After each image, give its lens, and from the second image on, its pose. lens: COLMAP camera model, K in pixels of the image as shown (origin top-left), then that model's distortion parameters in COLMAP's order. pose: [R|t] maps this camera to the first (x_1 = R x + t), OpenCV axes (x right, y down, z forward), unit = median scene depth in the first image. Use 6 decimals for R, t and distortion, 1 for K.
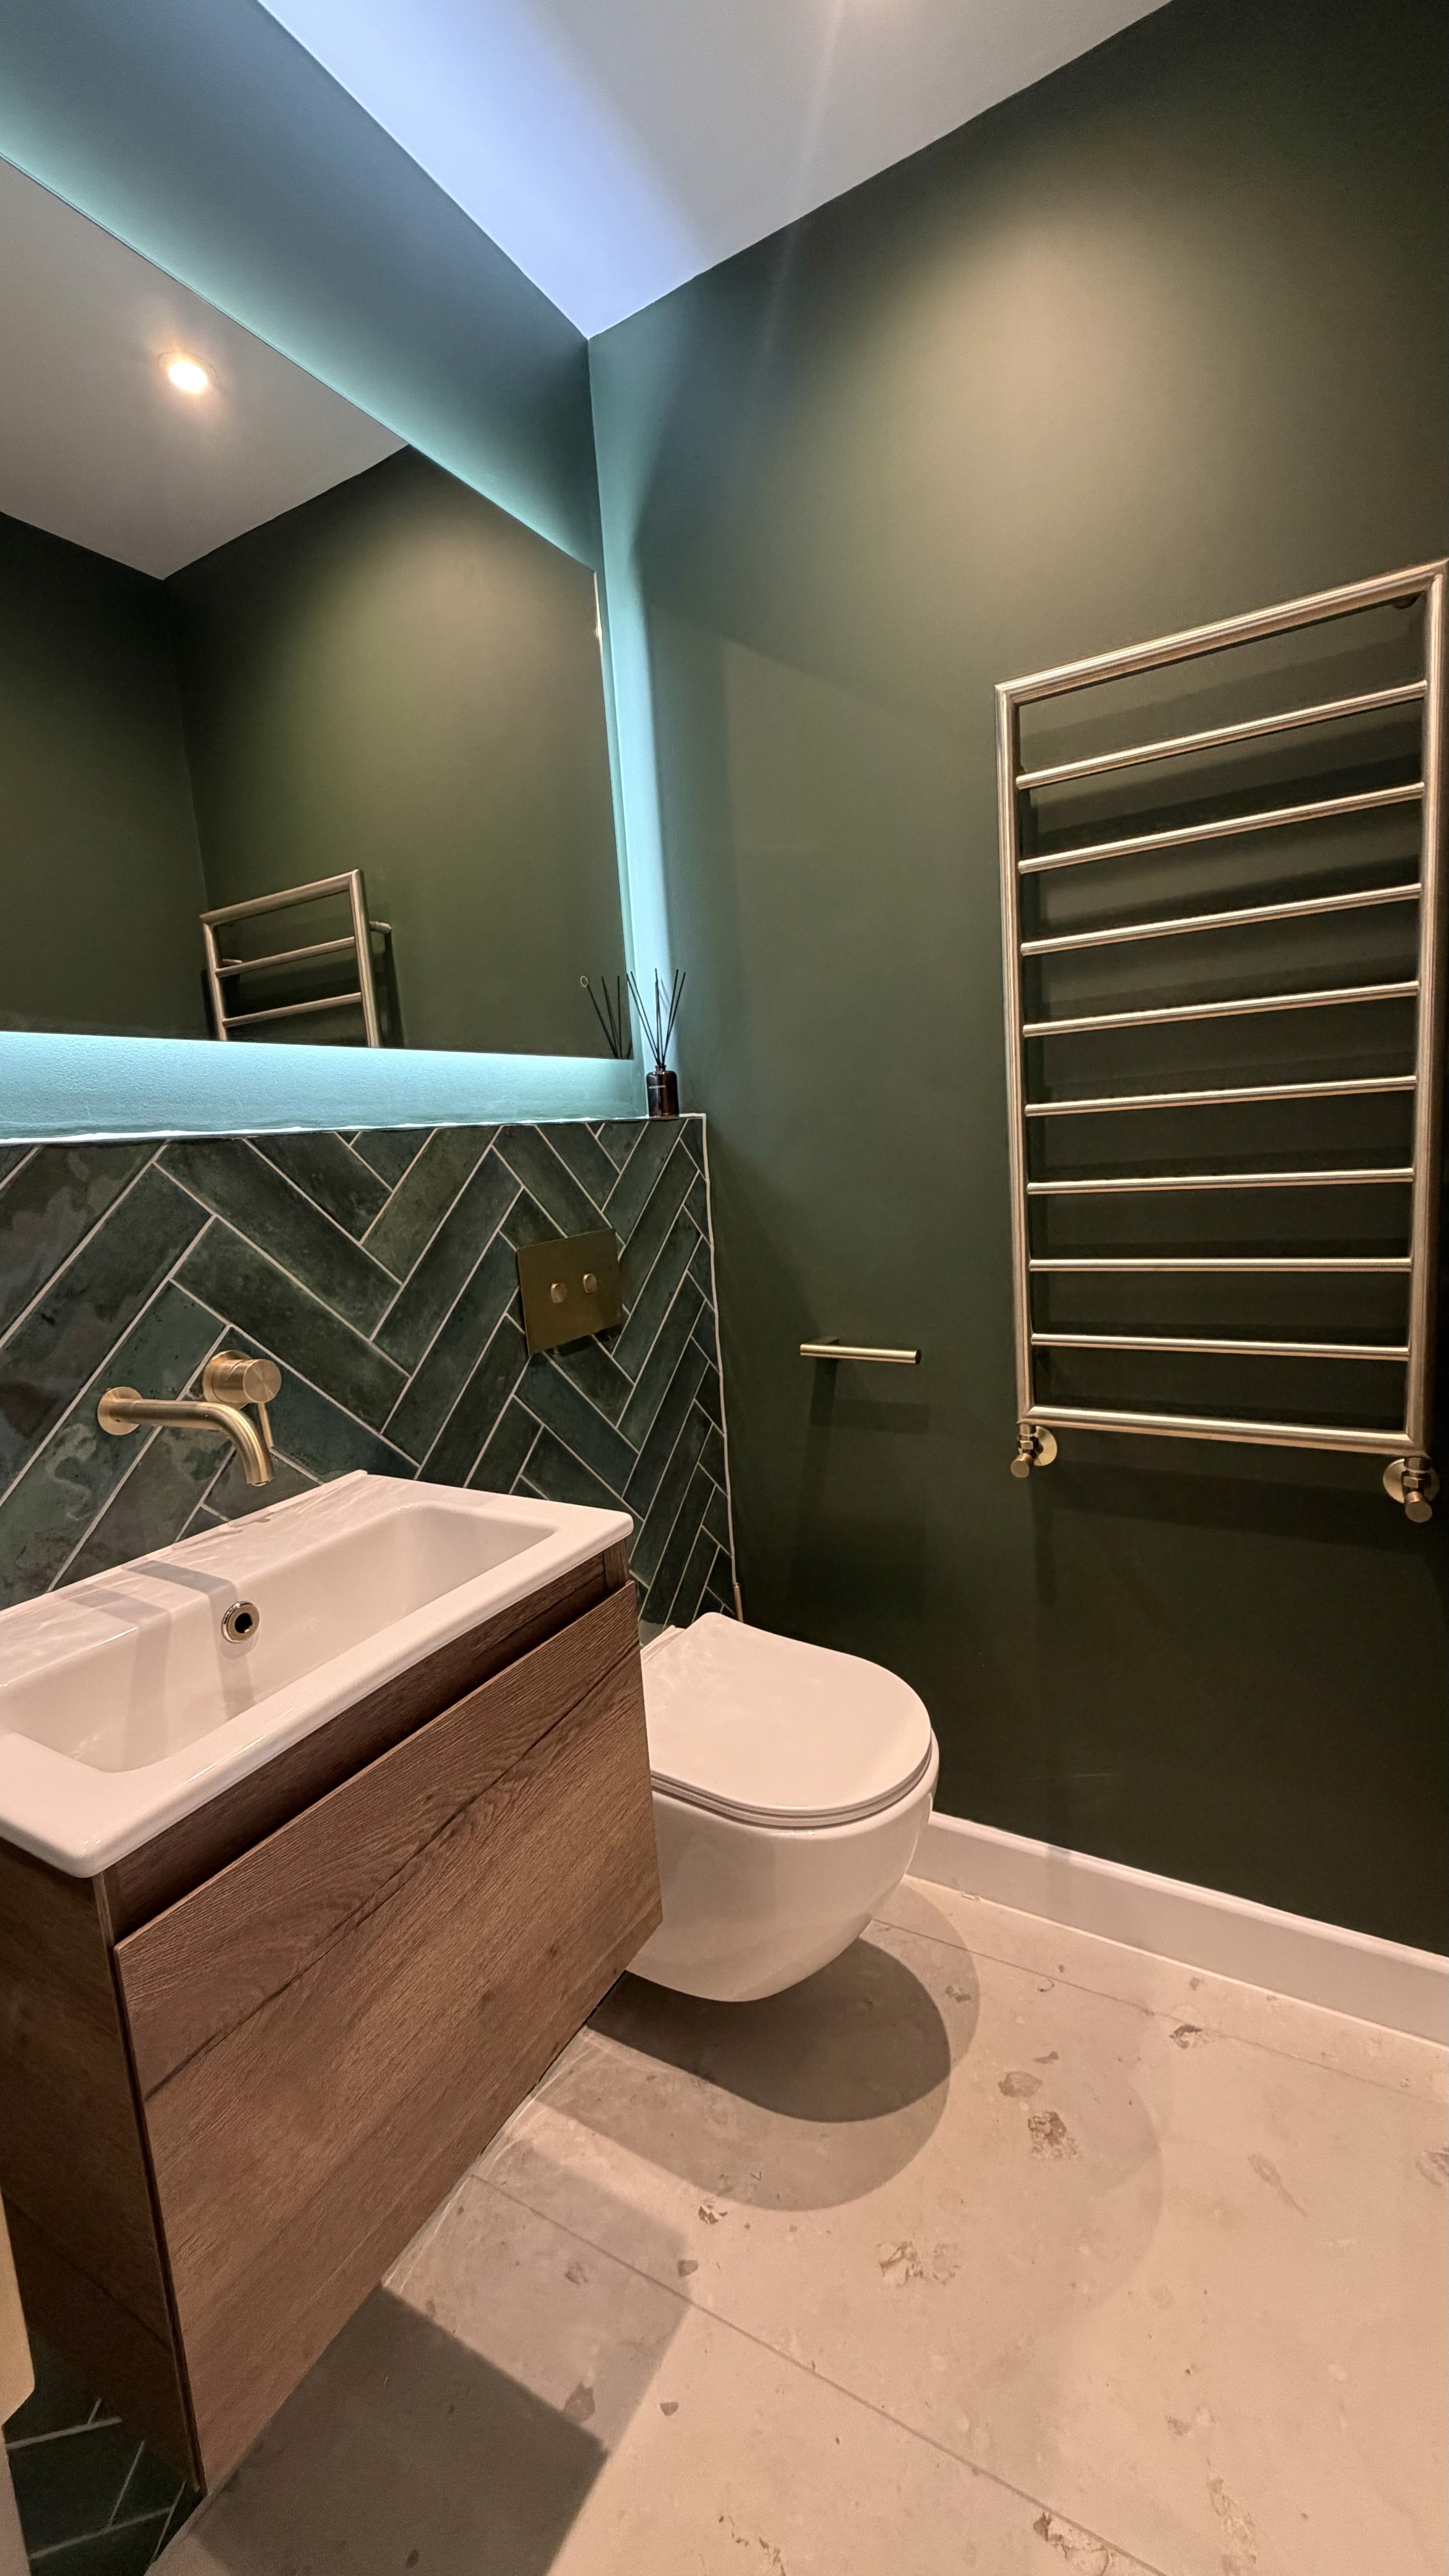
lens RADIAL K [[1023.3, 0, 718.5], [0, 1023.3, 1281.7], [0, 0, 1]] dist [-0.001970, 0.000996]
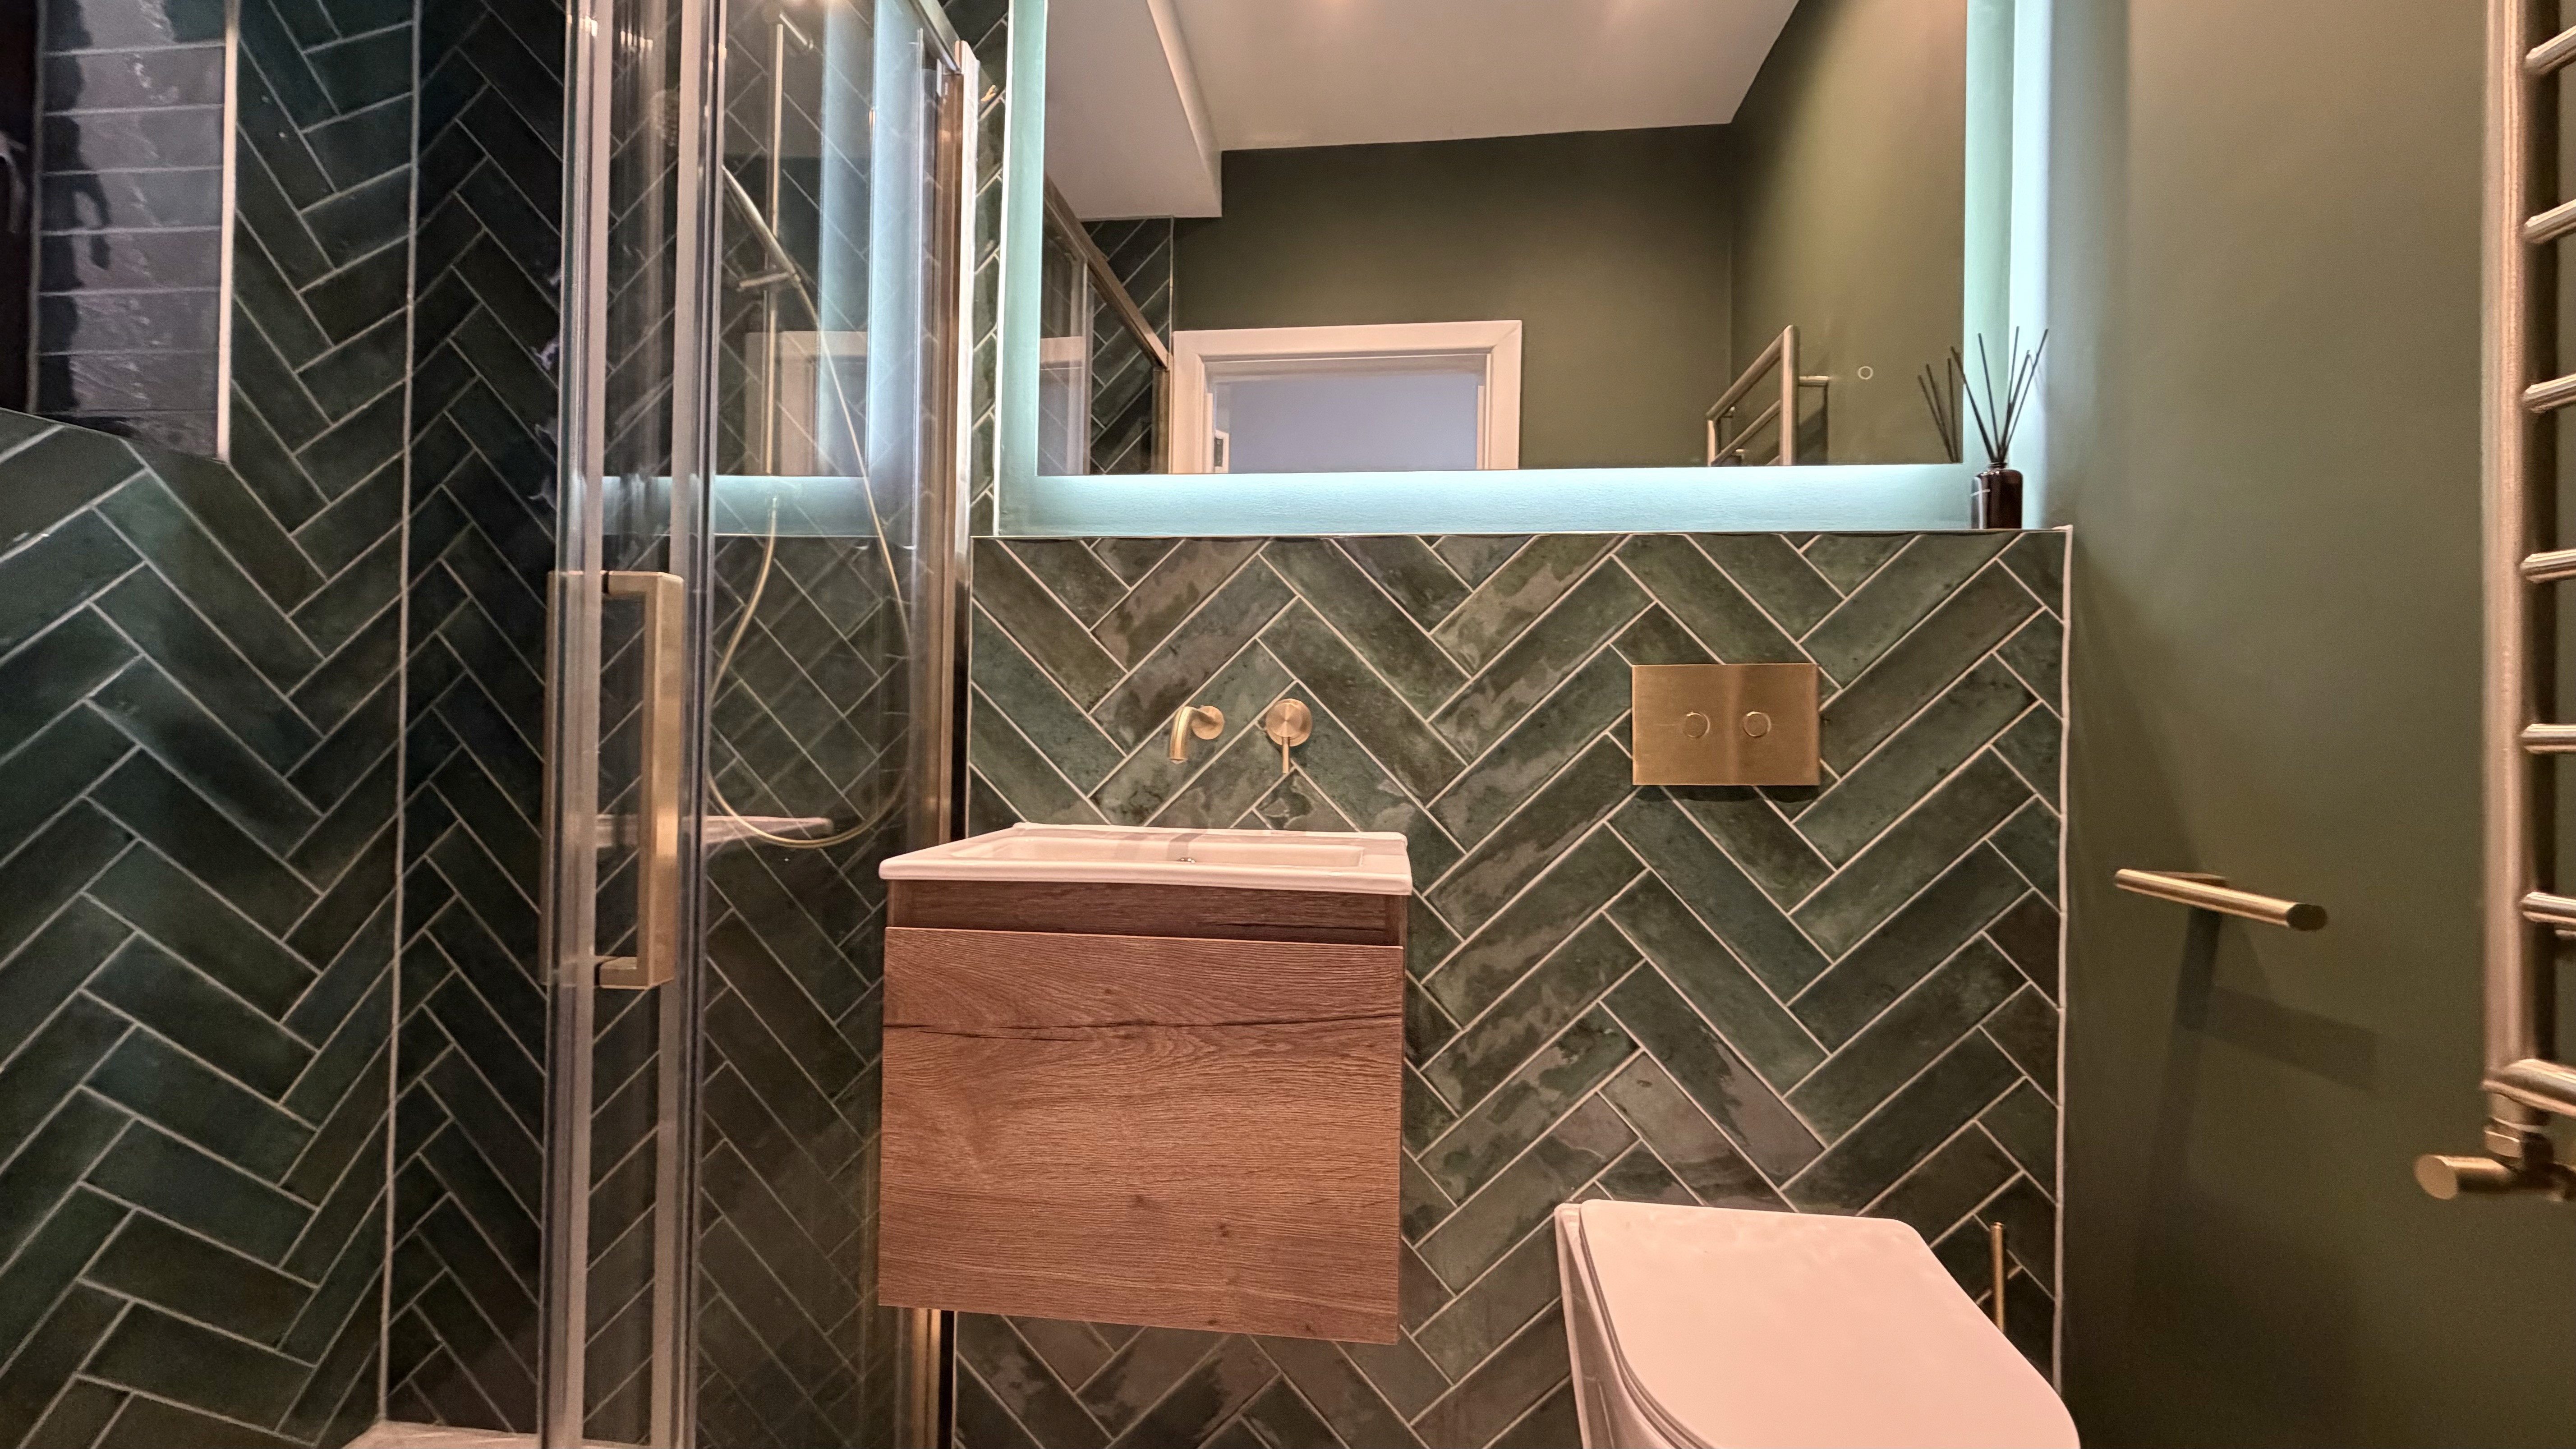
lens RADIAL K [[1023.3, 0, 1277.7], [0, 1023.3, 729.6], [0, 0, 1]] dist [-0.001970, 0.000996]
pose [[0.405250, 0.070540, -0.911480, 0.531806], [-0.172744, 0.984967, -0.000576, 0.082928], [0.897737, 0.157686, 0.411343, 0.344757]]
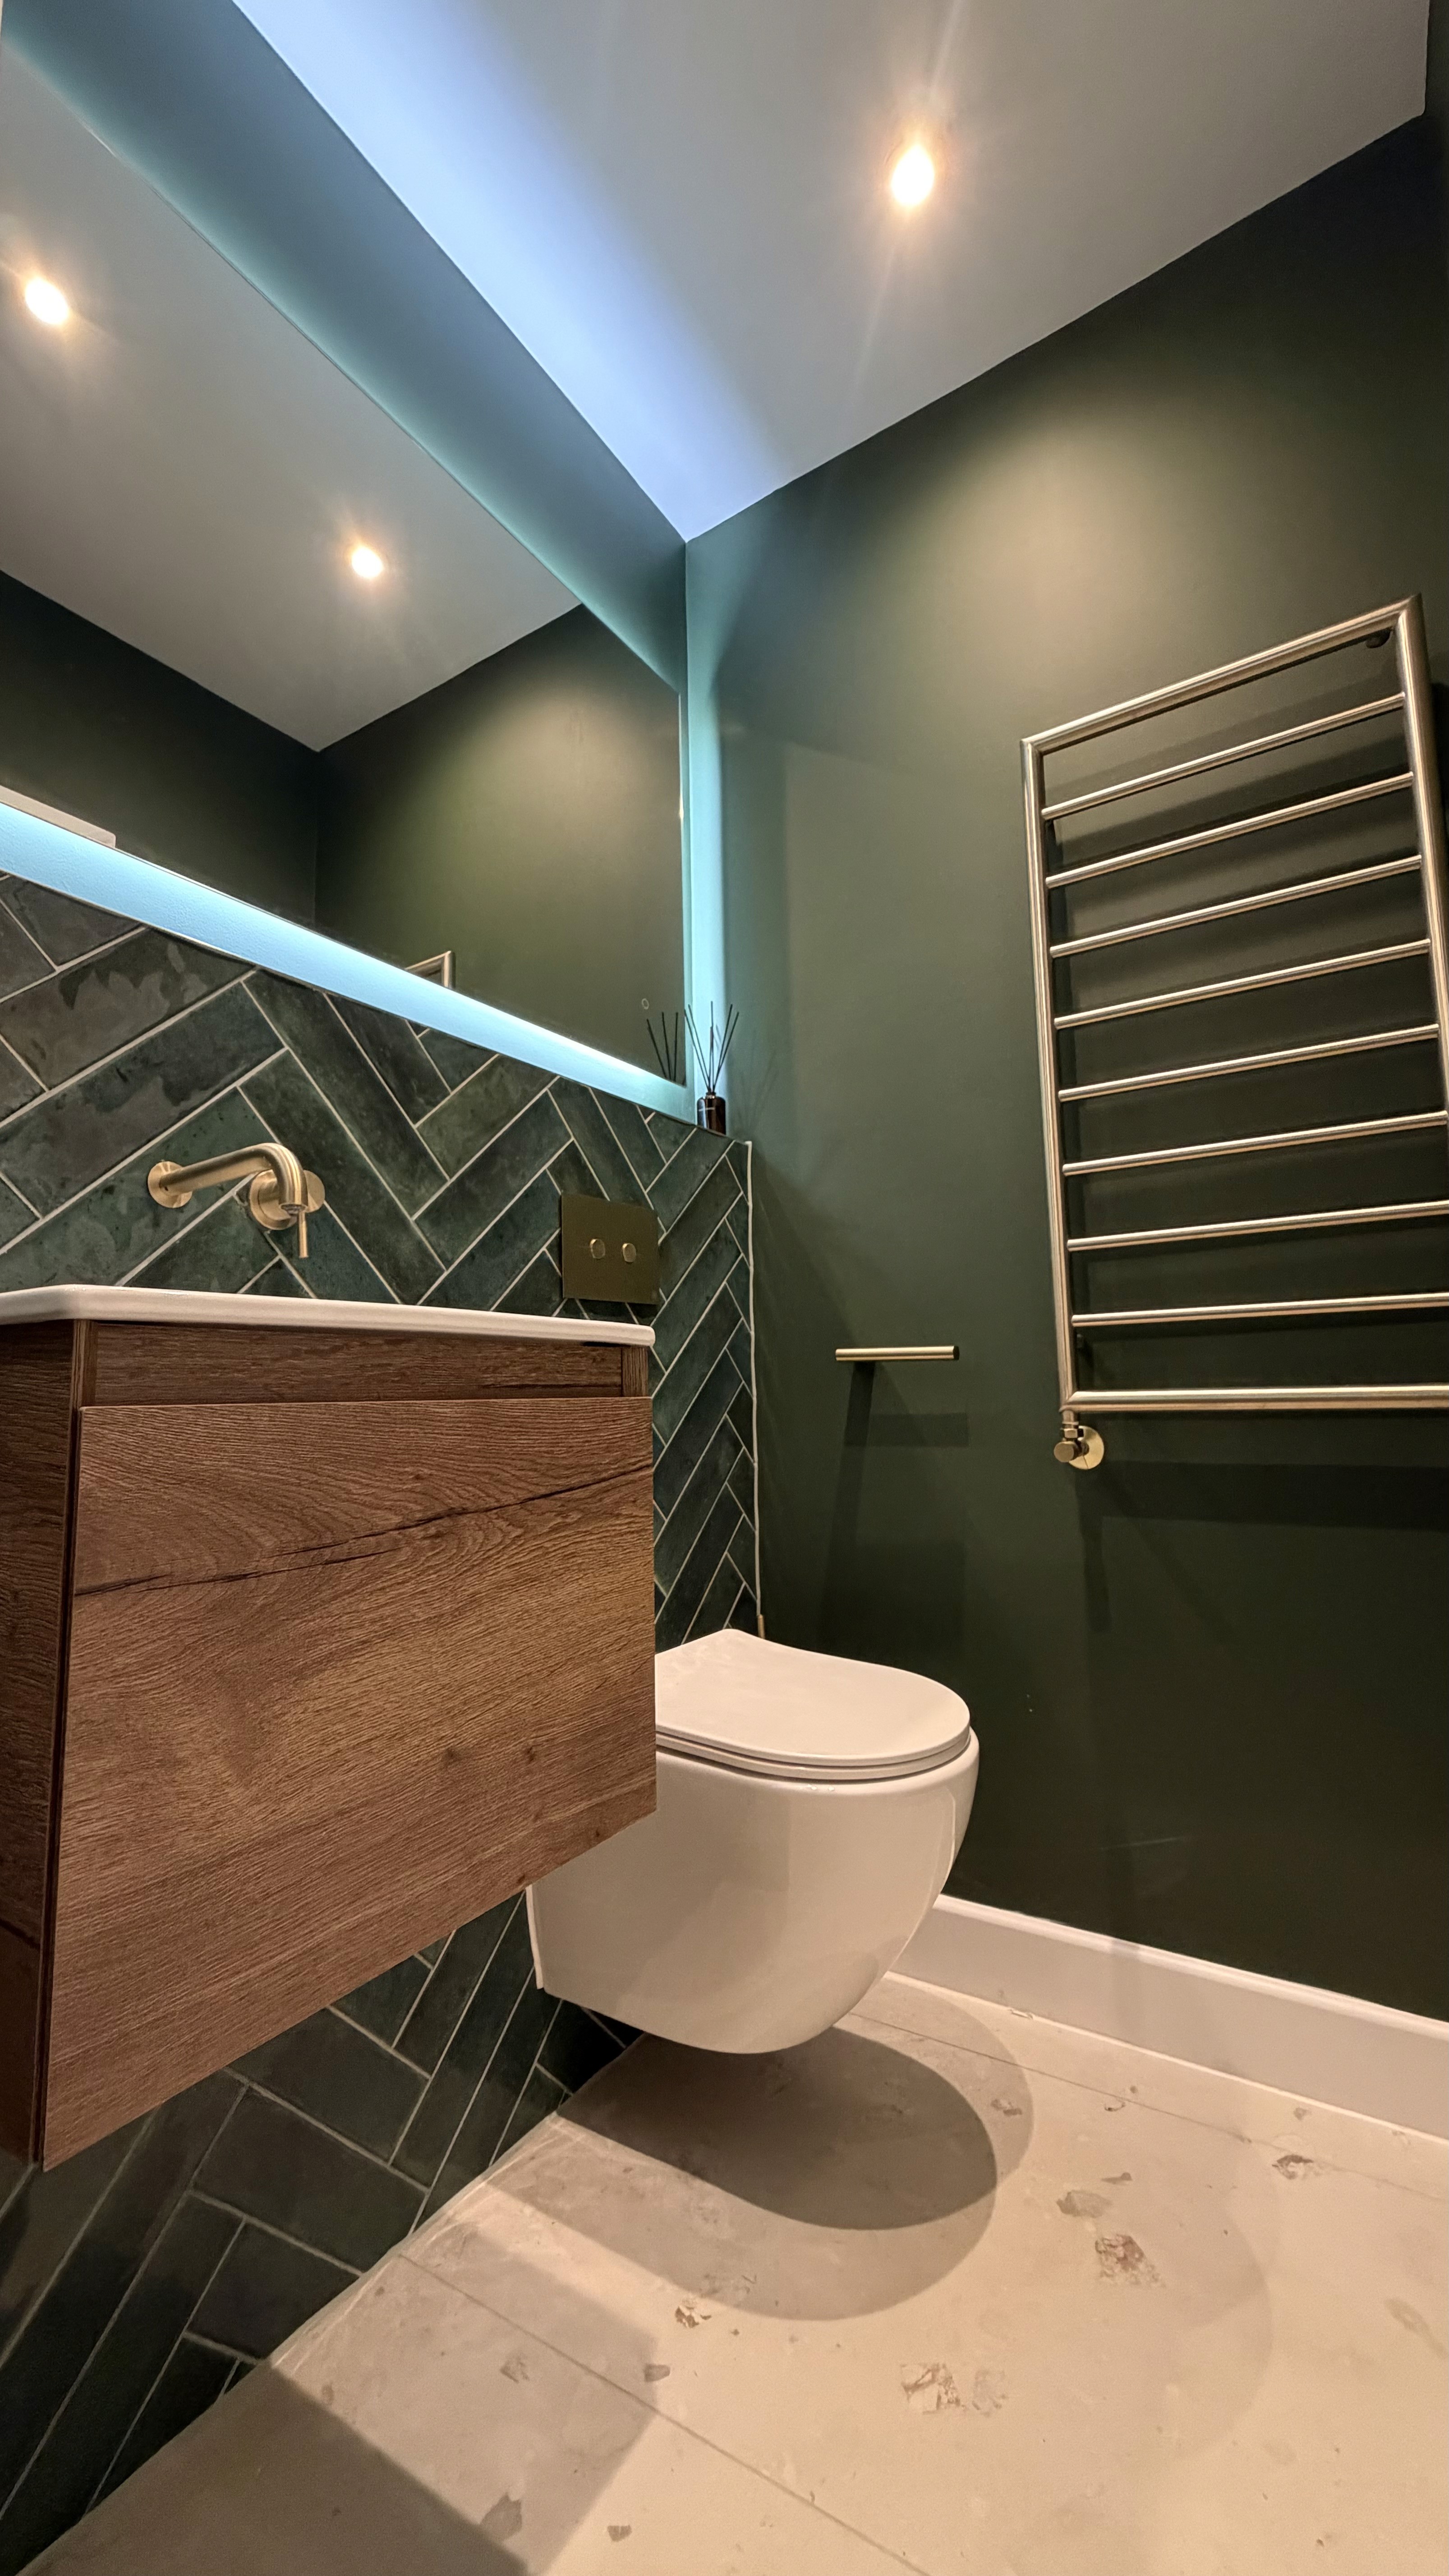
lens RADIAL K [[1023.3, 0, 718.0], [0, 1023.3, 1282.0], [0, 0, 1]] dist [-0.001970, 0.000996]
pose [[0.997679, 0.043943, -0.052020, 0.018604], [-0.055546, 0.967069, -0.248378, 0.309818], [0.039393, 0.250691, 0.967265, 0.031596]]
